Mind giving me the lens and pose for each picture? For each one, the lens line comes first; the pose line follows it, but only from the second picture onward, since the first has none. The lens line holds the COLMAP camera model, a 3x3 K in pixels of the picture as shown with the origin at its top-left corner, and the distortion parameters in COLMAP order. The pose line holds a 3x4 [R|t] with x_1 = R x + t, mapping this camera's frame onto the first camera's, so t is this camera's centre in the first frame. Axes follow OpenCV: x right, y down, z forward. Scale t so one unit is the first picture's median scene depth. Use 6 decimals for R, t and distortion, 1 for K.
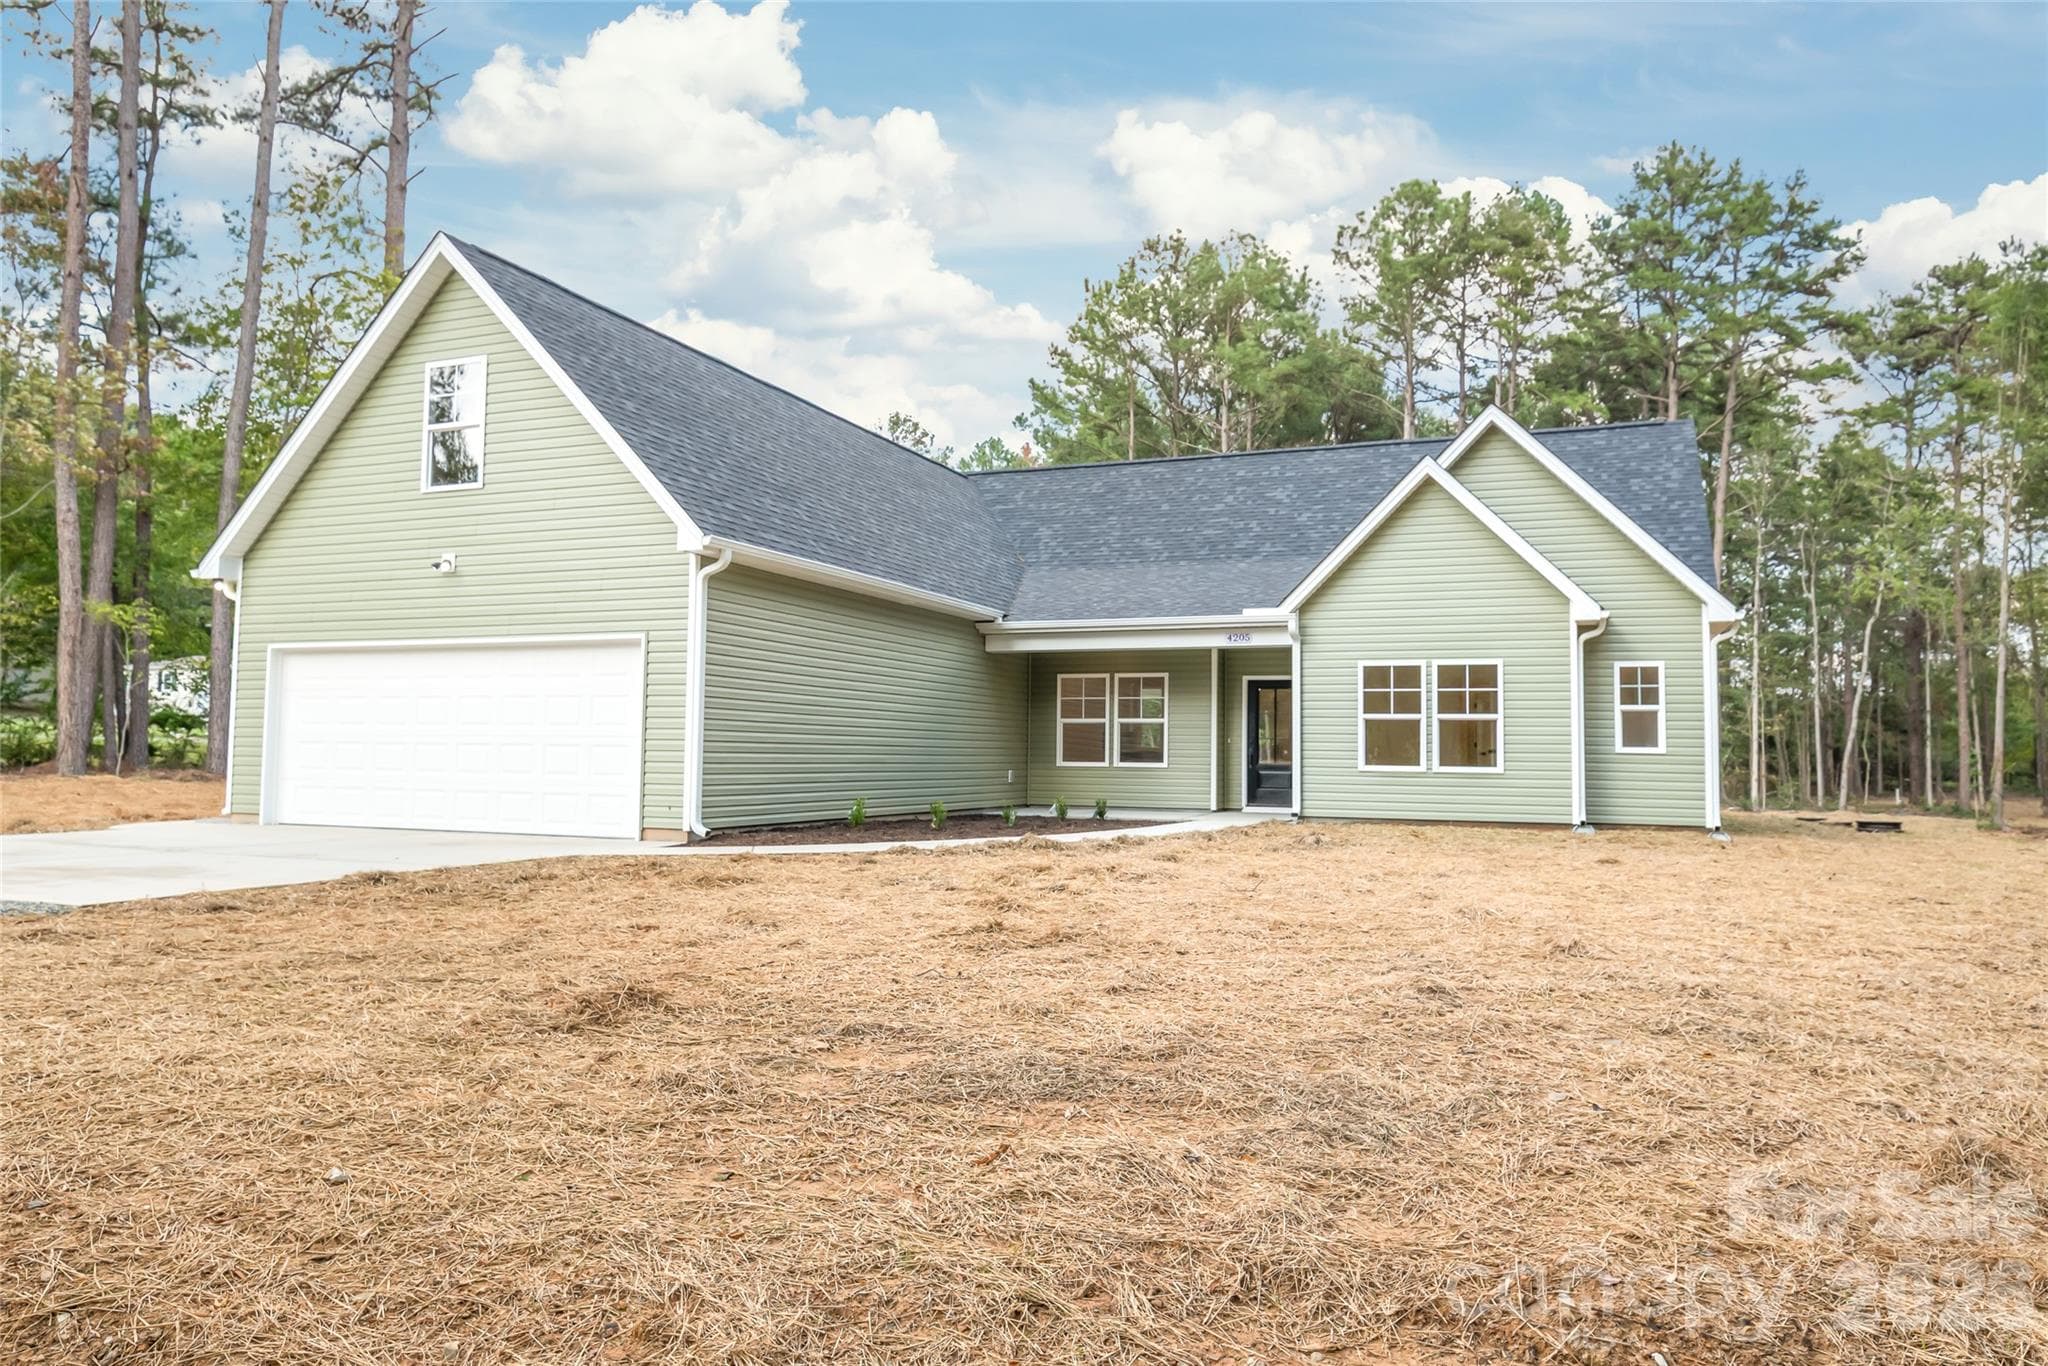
lens RADIAL K [[1408.0, 0, 1023.0], [0, 1408.0, 682.0], [0, 0, 1]] dist [0.003310, -0.002094]
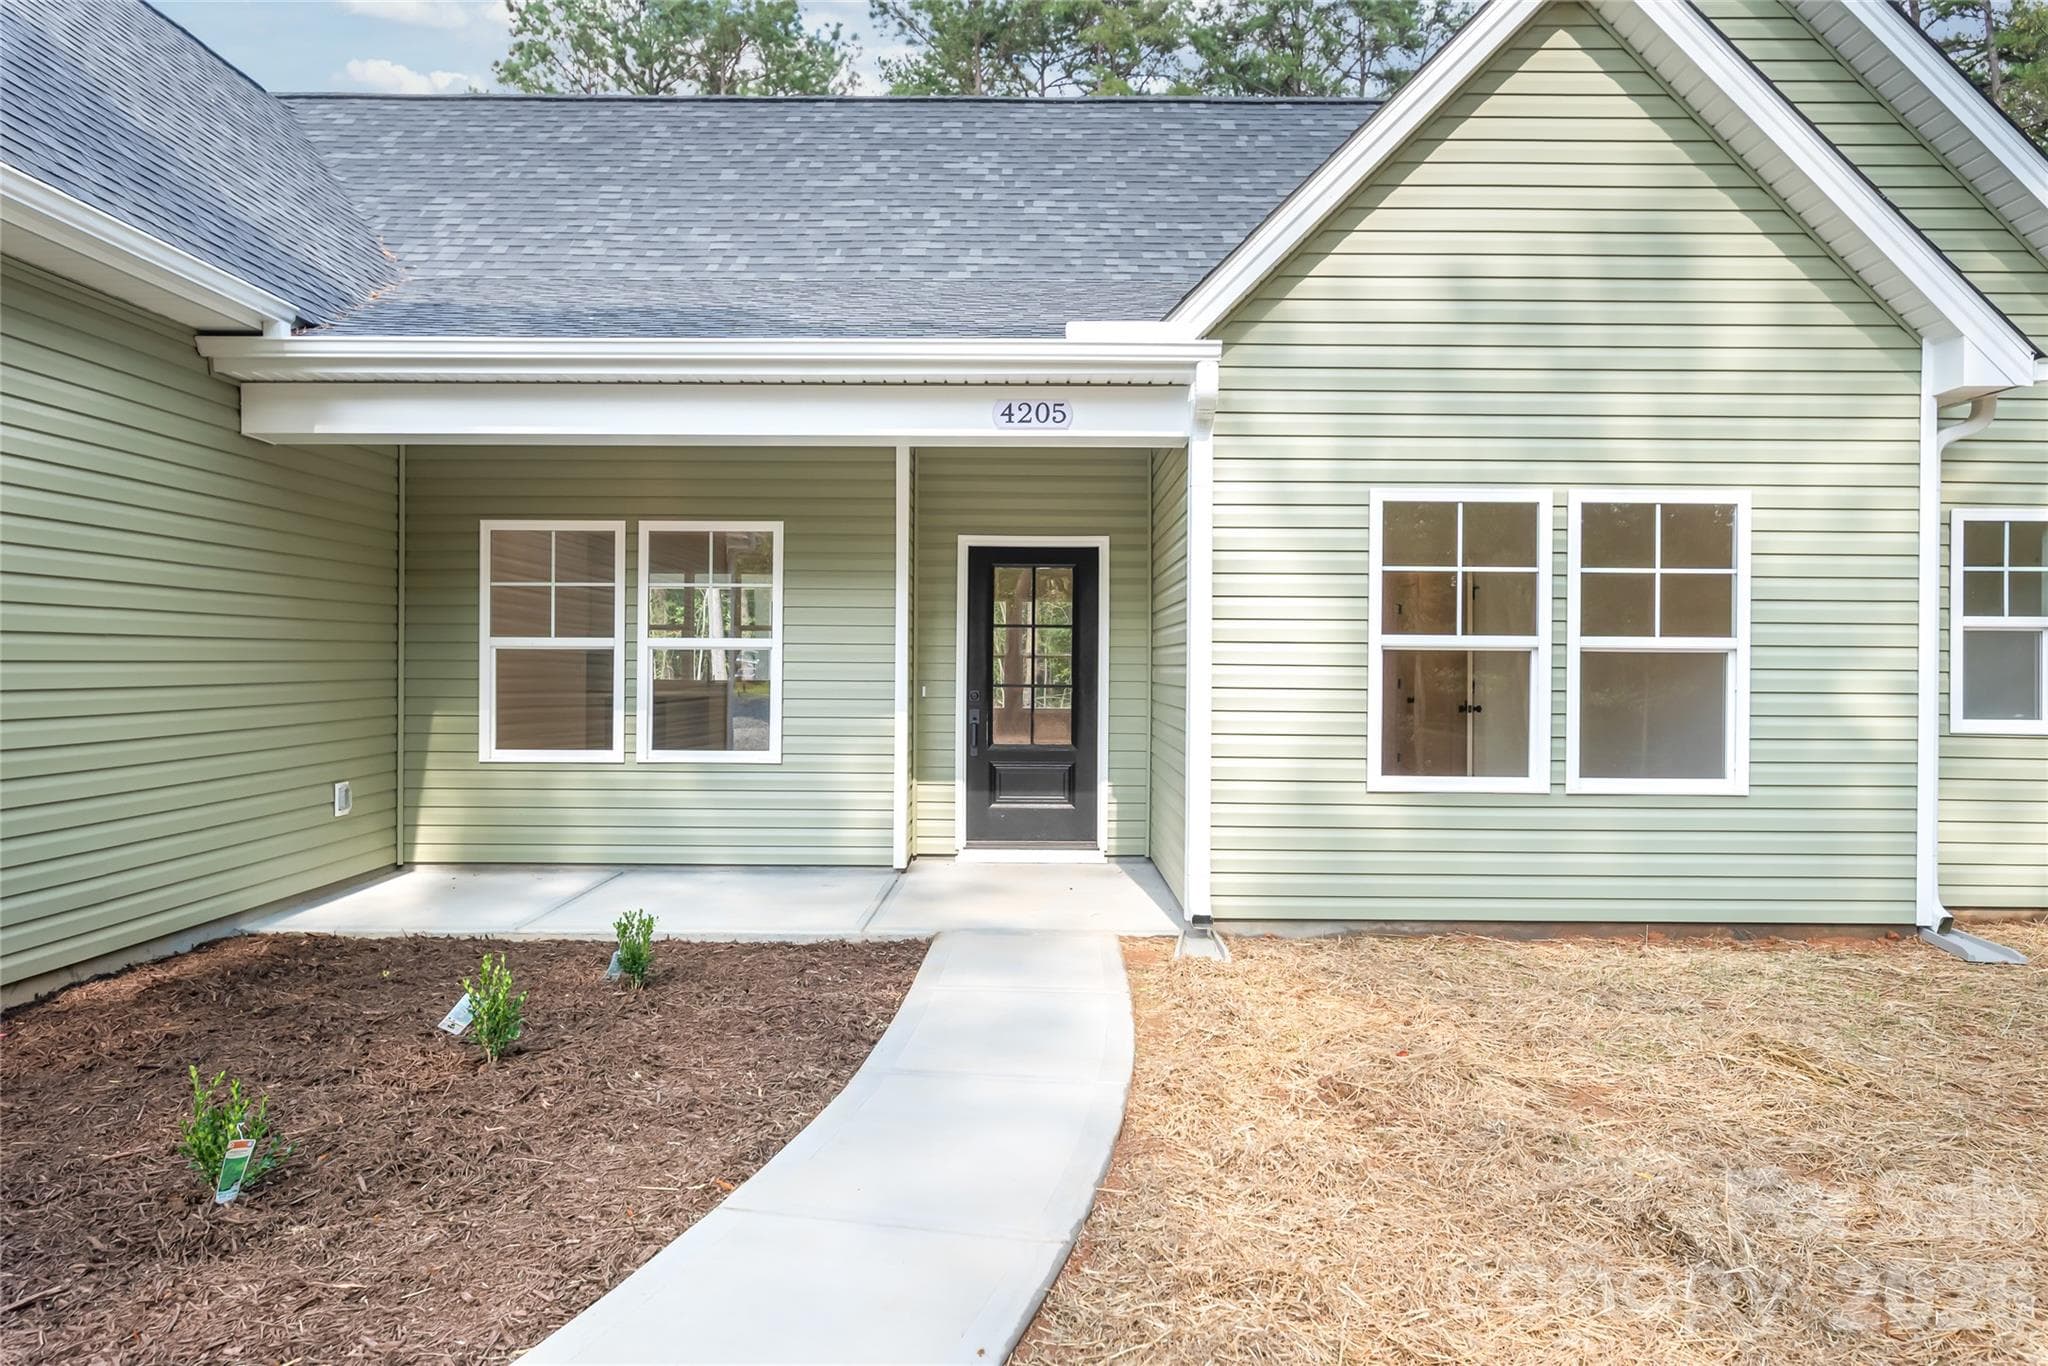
lens RADIAL K [[1408.0, 0, 1016.5], [0, 1408.0, 668.1], [0, 0, 1]] dist [0.003310, -0.002094]
pose [[0.926840, -0.007052, 0.375389, 0.017871], [-0.016038, 0.998167, 0.058349, 0.011437], [-0.375113, -0.060101, 0.925029, 0.681344]]
